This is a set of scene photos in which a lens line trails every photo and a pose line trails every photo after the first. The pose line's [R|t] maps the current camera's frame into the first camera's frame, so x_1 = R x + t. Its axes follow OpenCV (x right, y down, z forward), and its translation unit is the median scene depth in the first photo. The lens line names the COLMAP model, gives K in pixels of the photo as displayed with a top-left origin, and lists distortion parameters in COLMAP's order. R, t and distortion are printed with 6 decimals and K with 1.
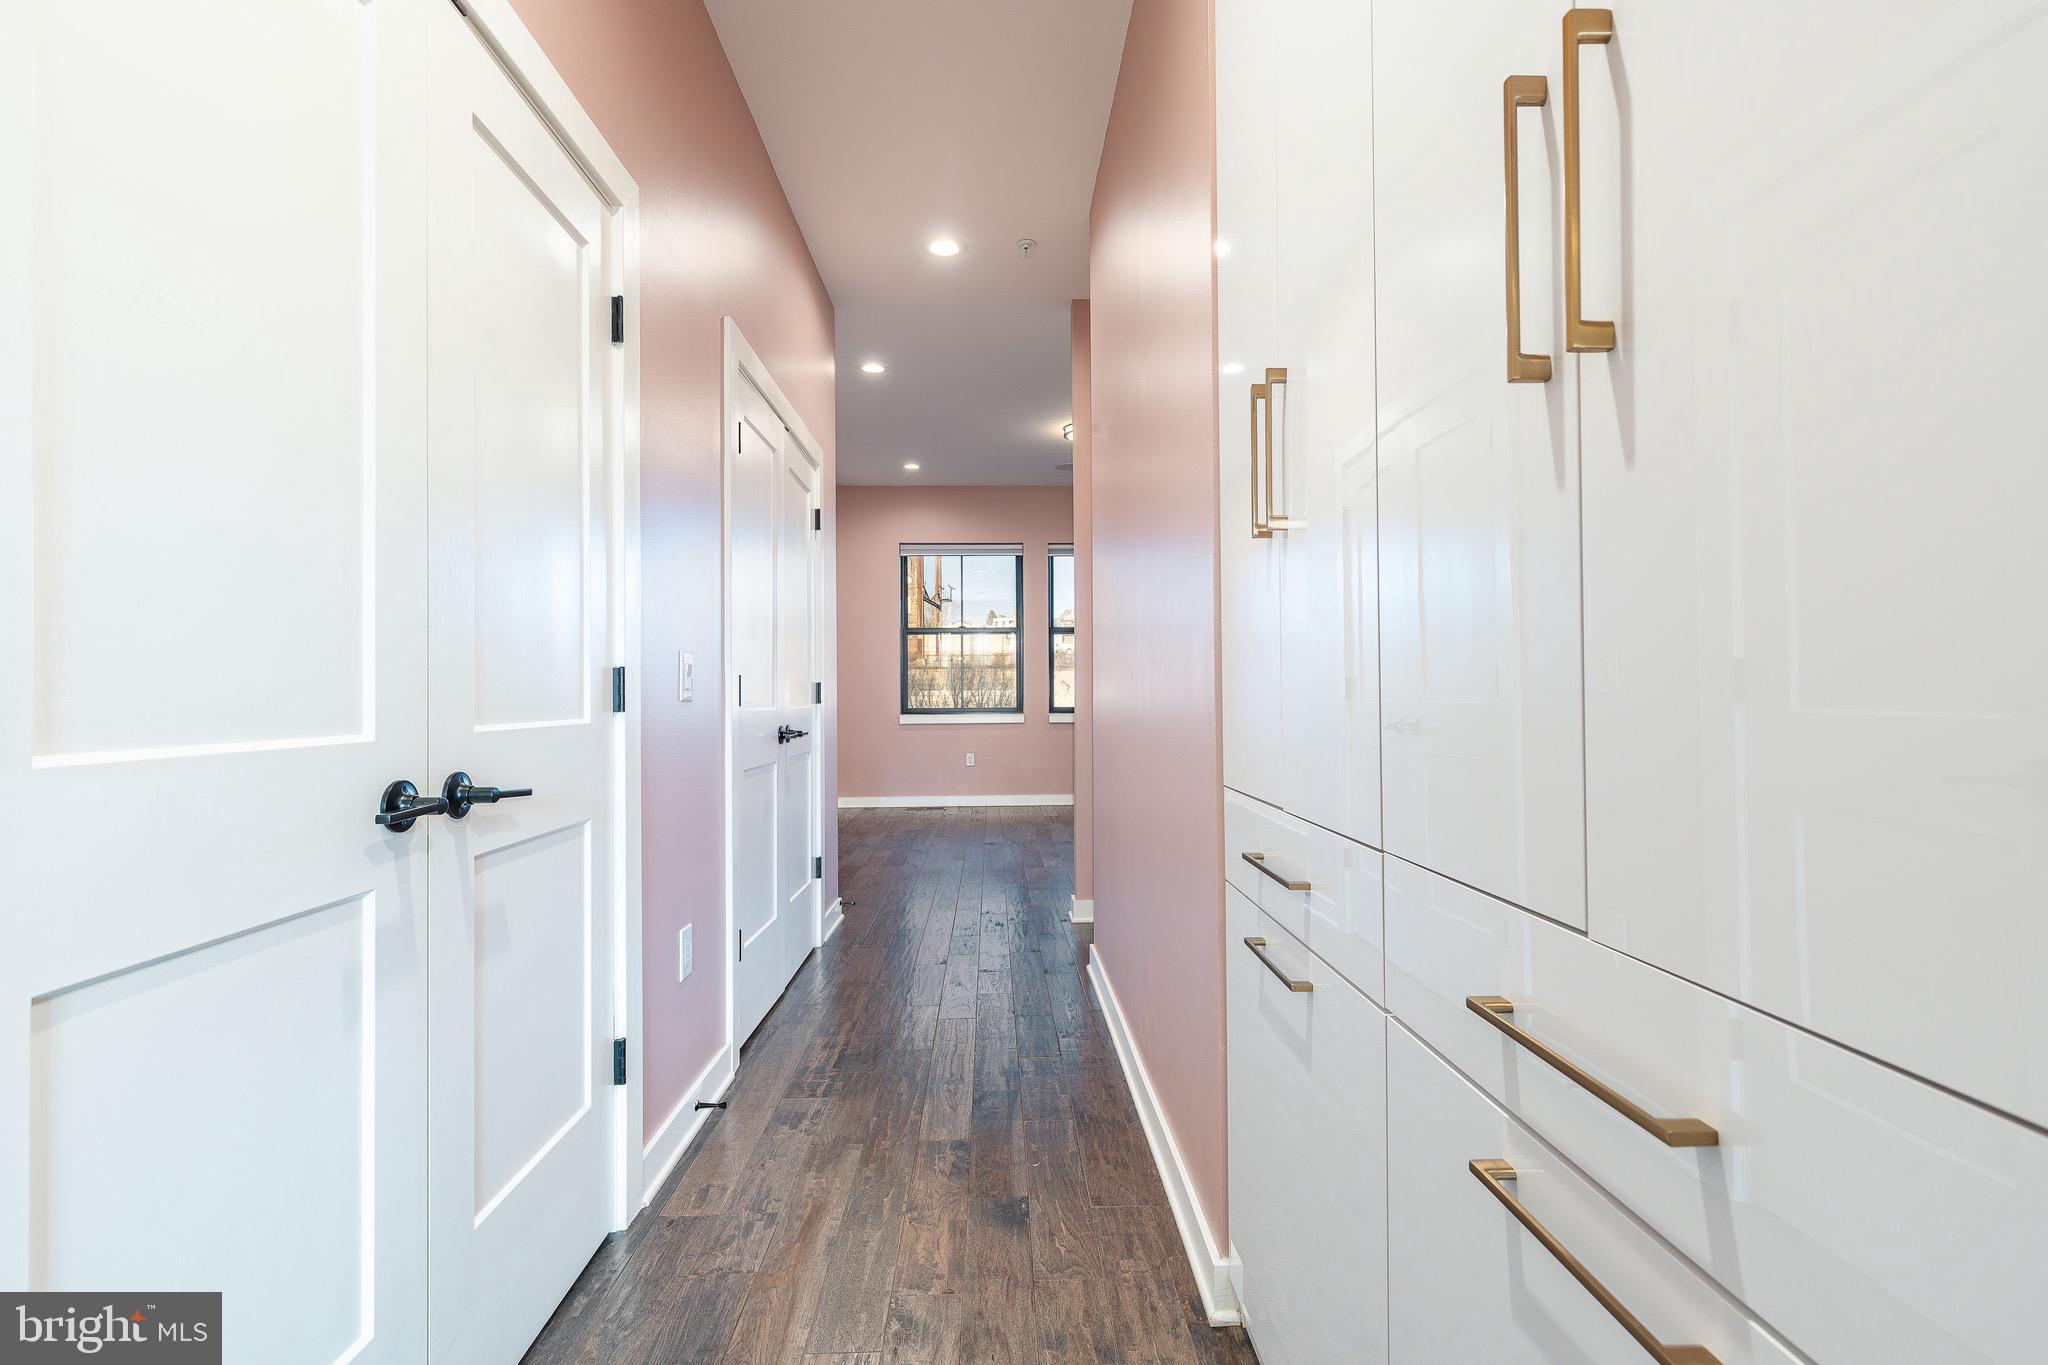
lens RADIAL K [[916.7, 0, 1021.0], [0, 916.7, 682.8], [0, 0, 1]] dist [0.001783, 0.000481]
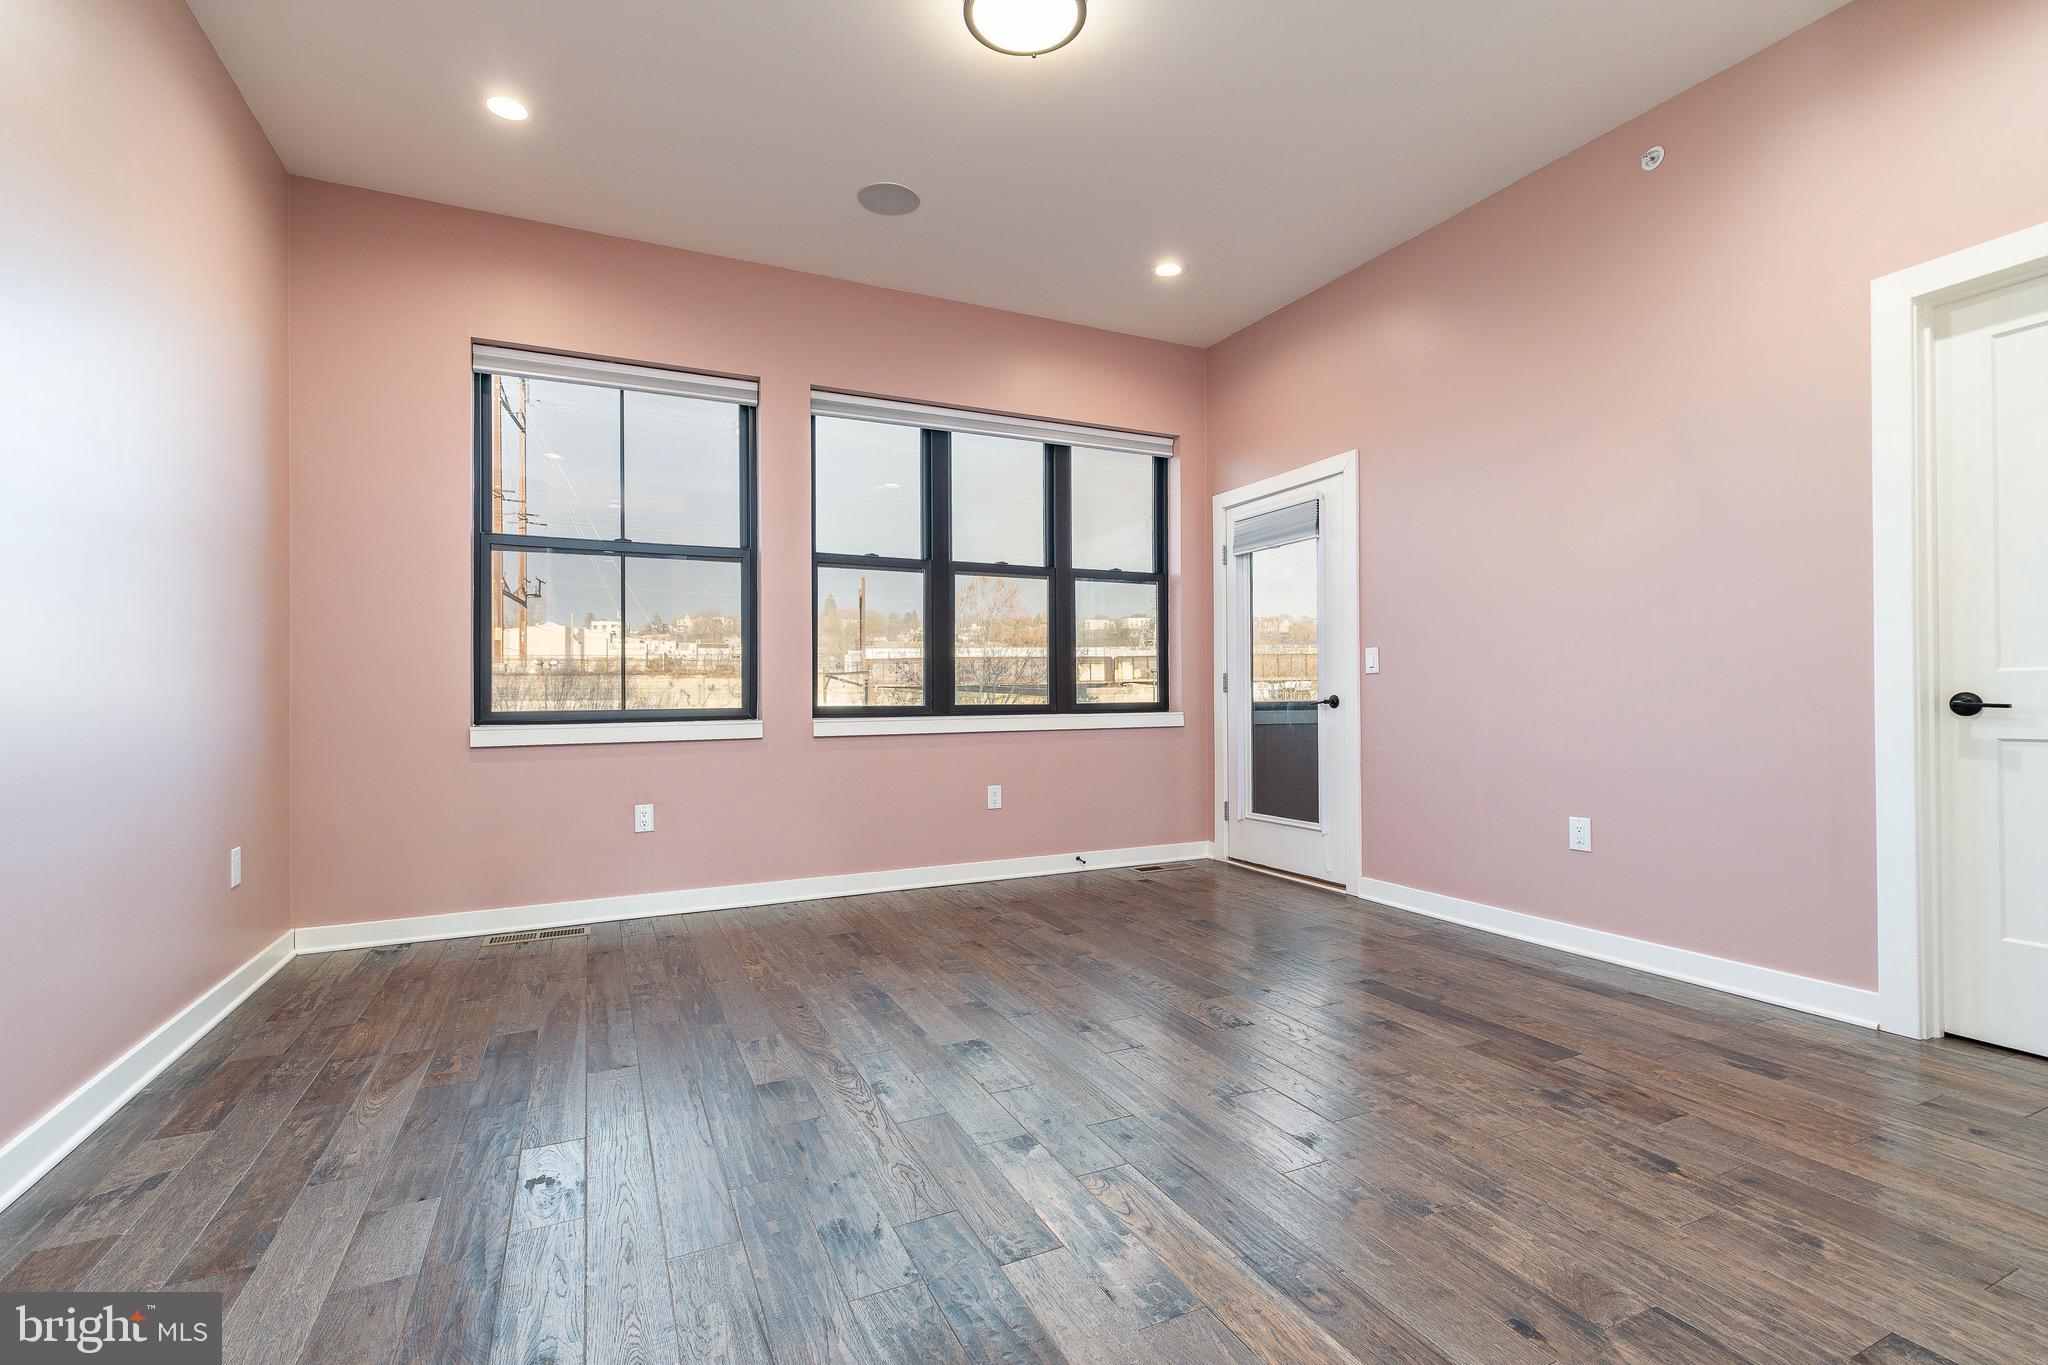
lens RADIAL K [[916.7, 0, 1021.1], [0, 916.7, 686.0], [0, 0, 1]] dist [0.001783, 0.000481]
pose [[0.917391, 0.002909, 0.397977, -0.063238], [0.000250, 0.999969, -0.007885, 0.018313], [-0.397988, 0.007333, 0.917361, 0.475544]]
